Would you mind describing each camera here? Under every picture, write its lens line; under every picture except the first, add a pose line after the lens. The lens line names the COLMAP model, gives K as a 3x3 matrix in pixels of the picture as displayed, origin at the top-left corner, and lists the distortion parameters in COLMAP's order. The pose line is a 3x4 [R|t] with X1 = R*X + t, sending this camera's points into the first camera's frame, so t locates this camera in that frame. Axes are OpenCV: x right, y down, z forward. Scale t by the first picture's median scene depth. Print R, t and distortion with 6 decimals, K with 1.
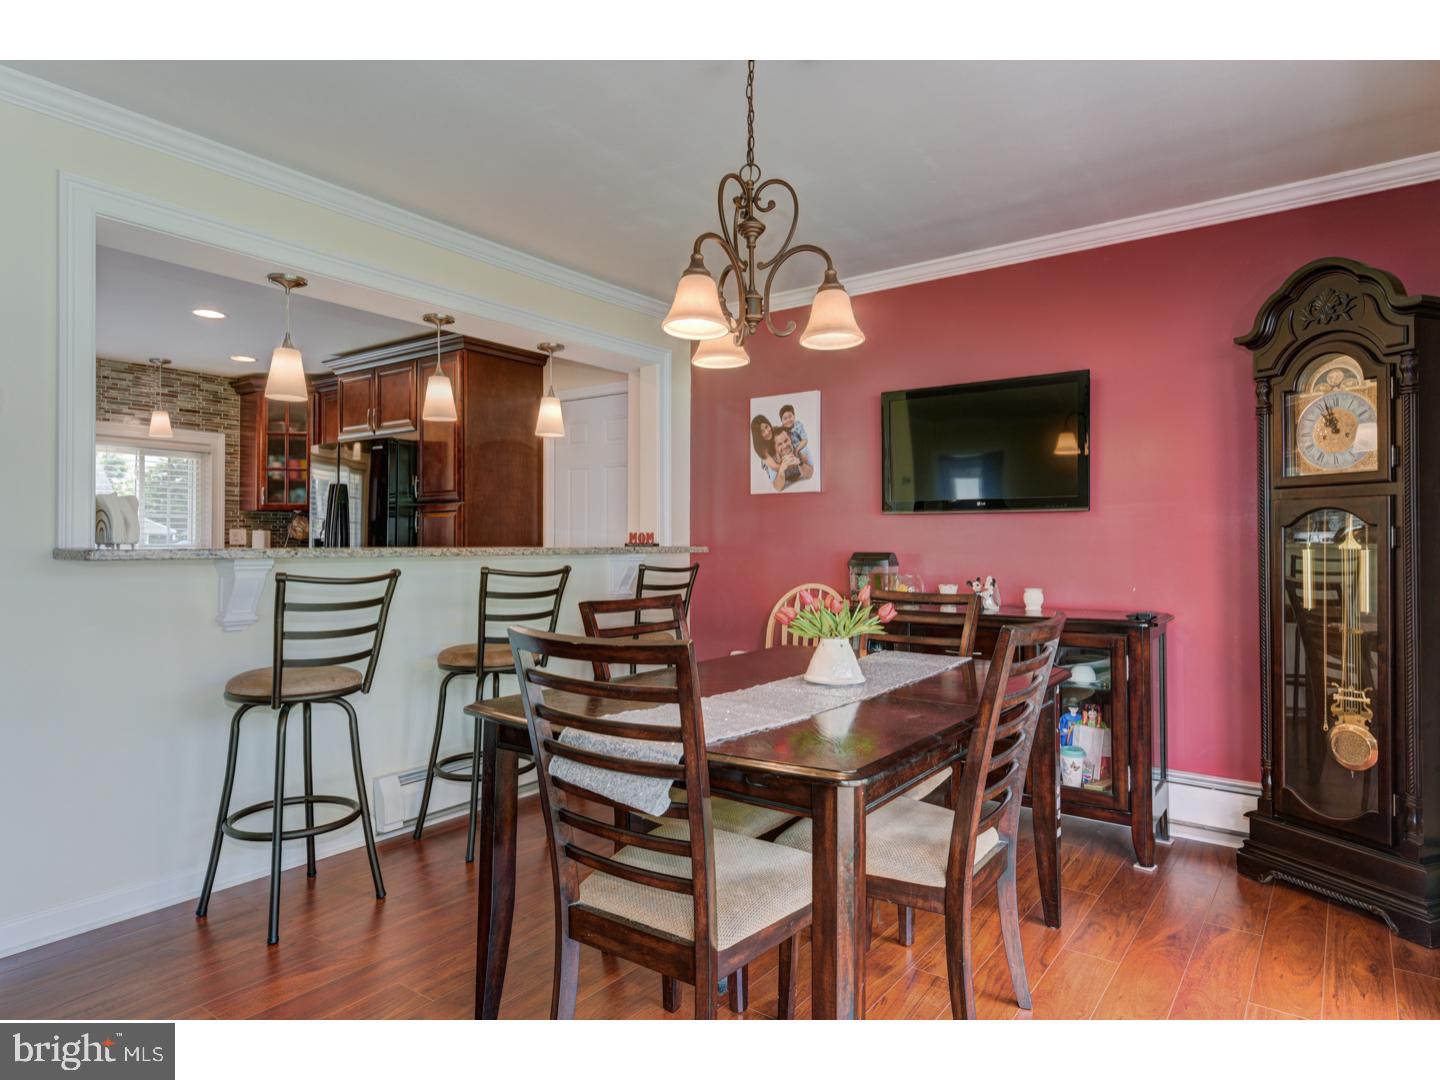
lens RADIAL K [[856.7, 0, 727.0], [0, 856.7, 530.4], [0, 0, 1]] dist [0.009586, 0.001182]
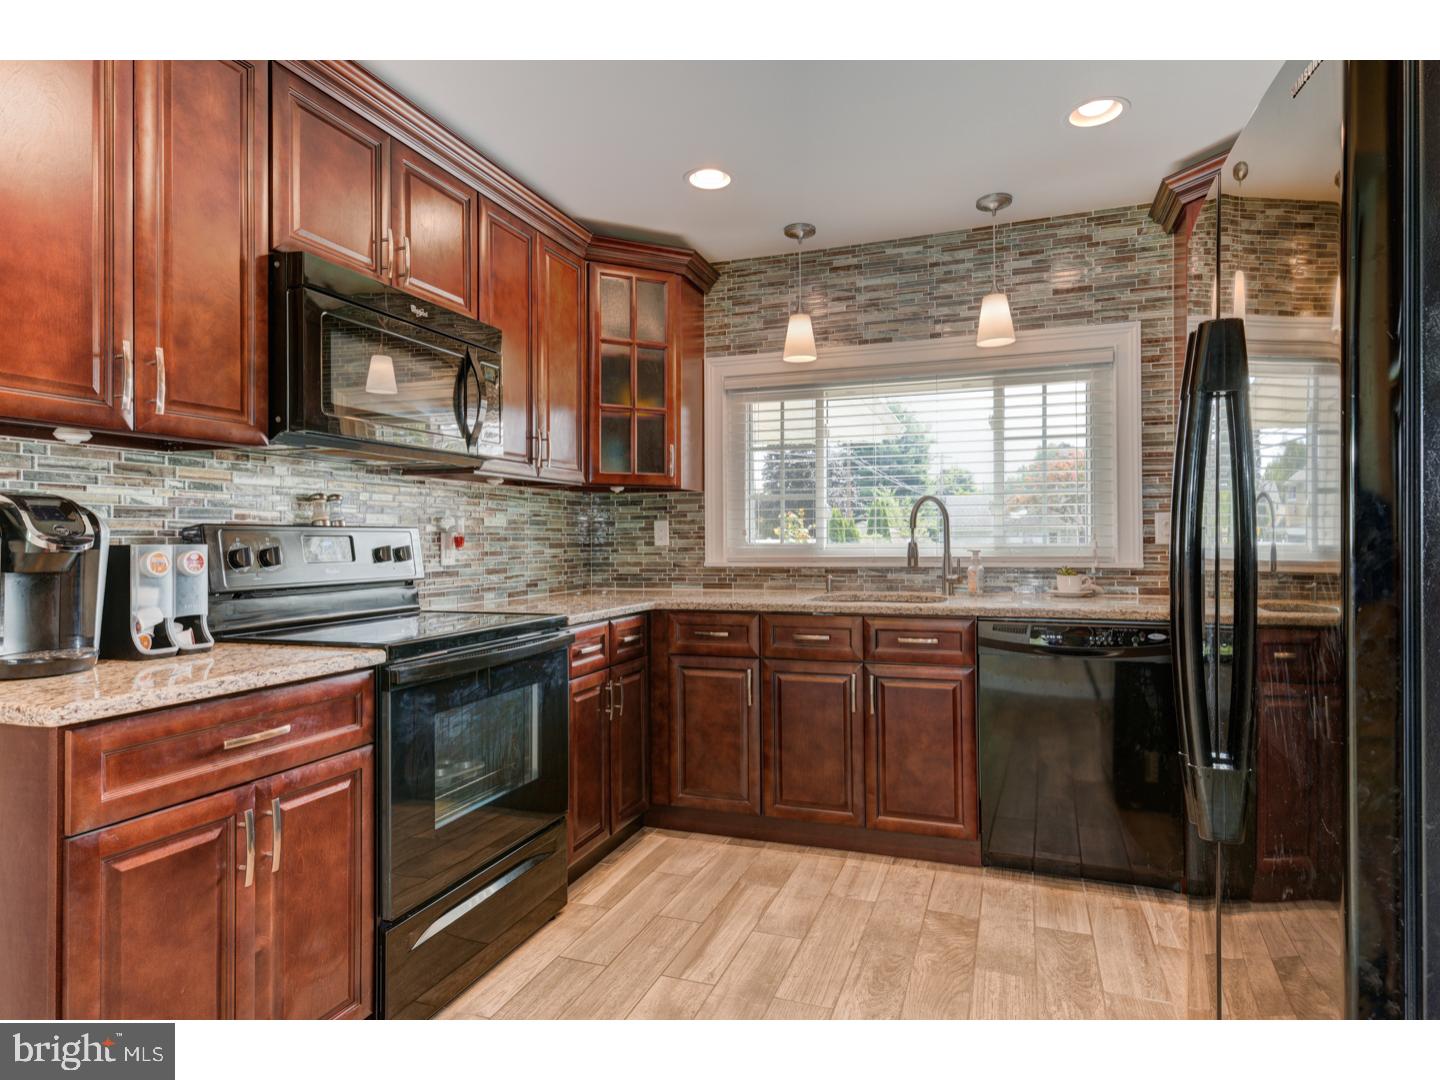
lens RADIAL K [[811.8, 0, 720.3], [0, 811.8, 534.6], [0, 0, 1]] dist [0.009459, 0.002113]
pose [[0.266731, -0.004472, -0.963761, -0.198129], [0.018809, 0.999823, 0.000567, 0.006356], [0.963587, -0.018278, 0.266768, 0.642087]]
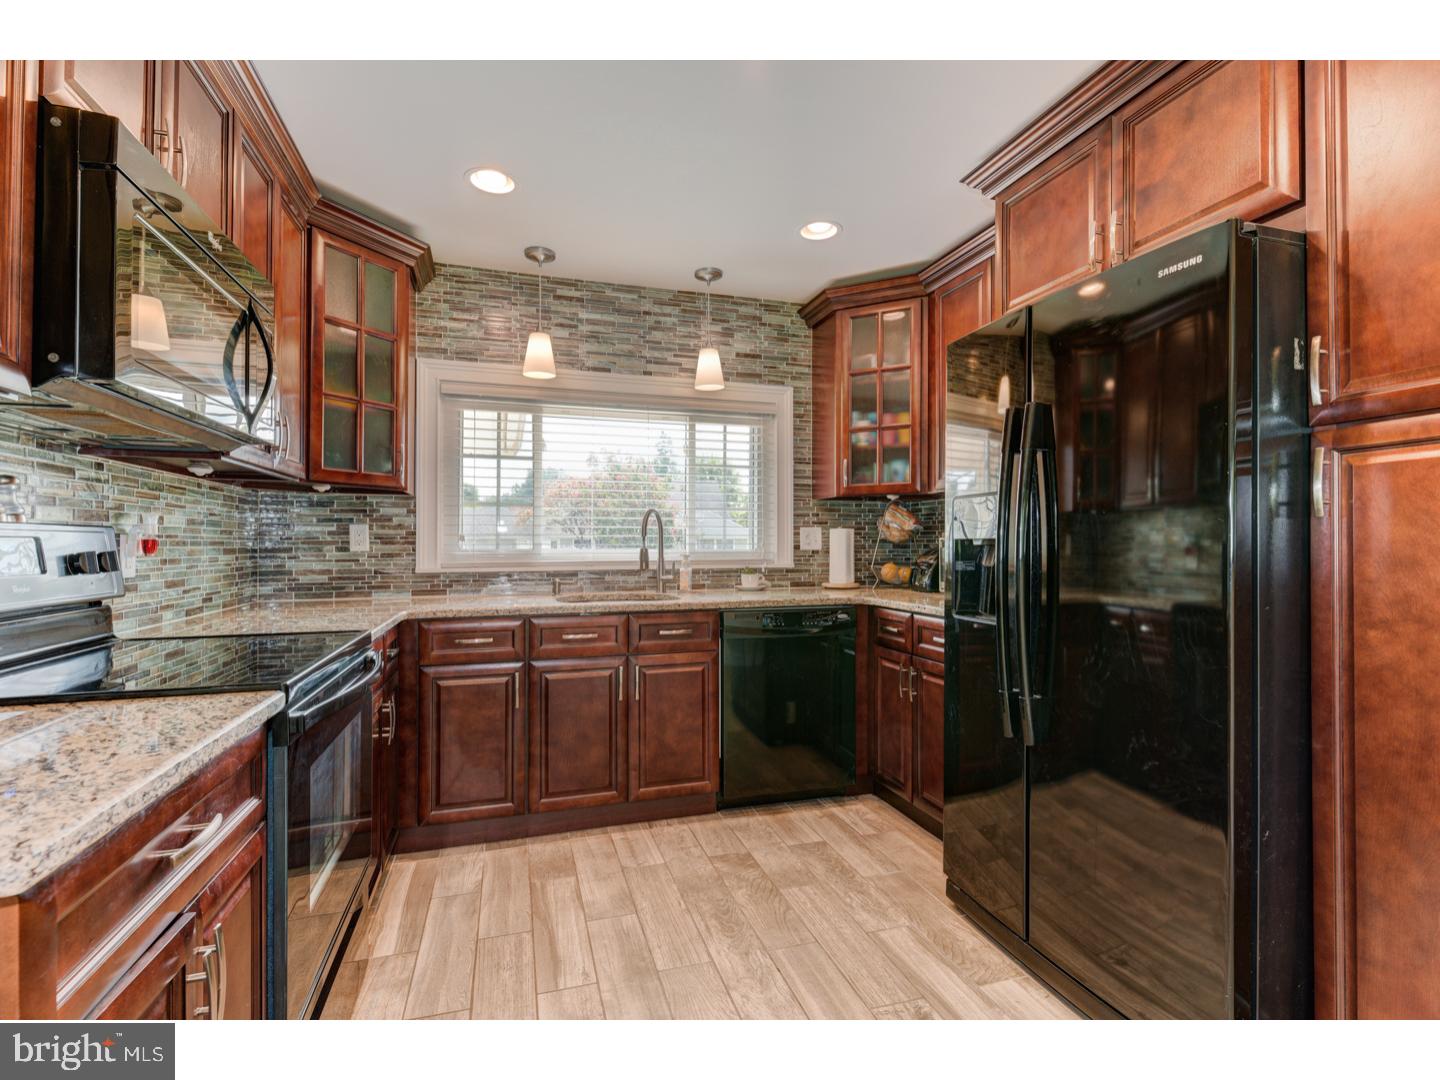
lens RADIAL K [[699.1, 0, 724.9], [0, 699.1, 537.6], [0, 0, 1]] dist [0.013506, -0.002300]
pose [[0.801857, -0.001550, -0.597513, -0.298787], [0.005633, 0.999972, 0.004965, 0.003825], [0.597489, -0.007347, 0.801843, 0.526600]]
